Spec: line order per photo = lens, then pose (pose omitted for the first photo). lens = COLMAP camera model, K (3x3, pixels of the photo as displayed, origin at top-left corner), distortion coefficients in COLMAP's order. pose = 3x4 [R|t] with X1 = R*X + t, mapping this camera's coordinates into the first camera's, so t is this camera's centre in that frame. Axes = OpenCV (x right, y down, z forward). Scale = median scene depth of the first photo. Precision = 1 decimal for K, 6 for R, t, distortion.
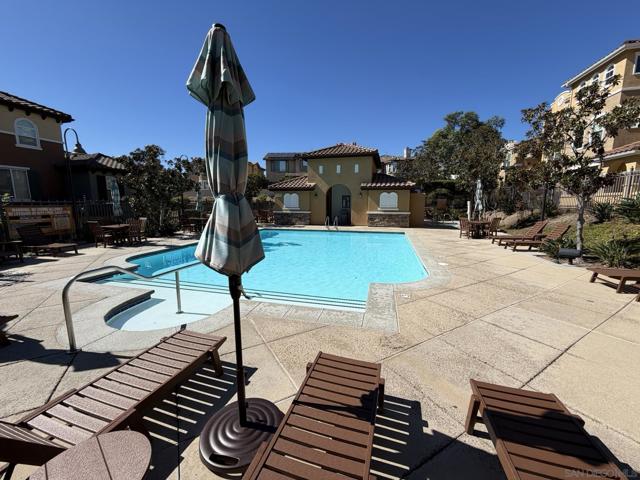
lens RADIAL K [[253.0, 0, 321.8], [0, 253.0, 239.6], [0, 0, 1]] dist [0.000984, 0.000043]
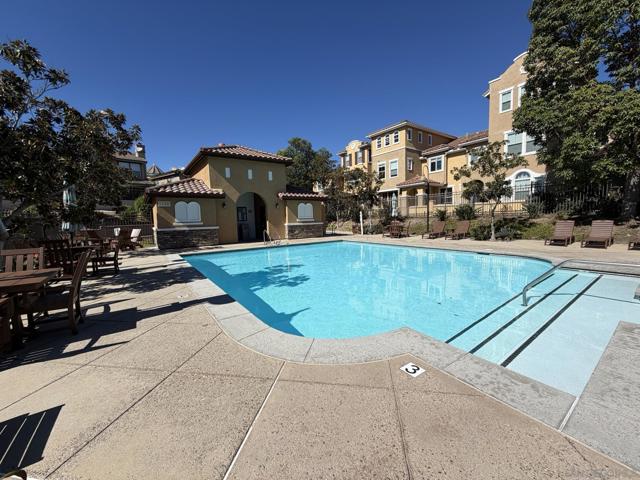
lens RADIAL K [[253.0, 0, 323.1], [0, 253.0, 240.7], [0, 0, 1]] dist [0.000984, 0.000043]
pose [[0.645701, -0.084915, 0.758855, -0.856894], [0.137954, 0.990417, -0.006558, -0.047111], [-0.751026, 0.108922, 0.651227, 0.597709]]
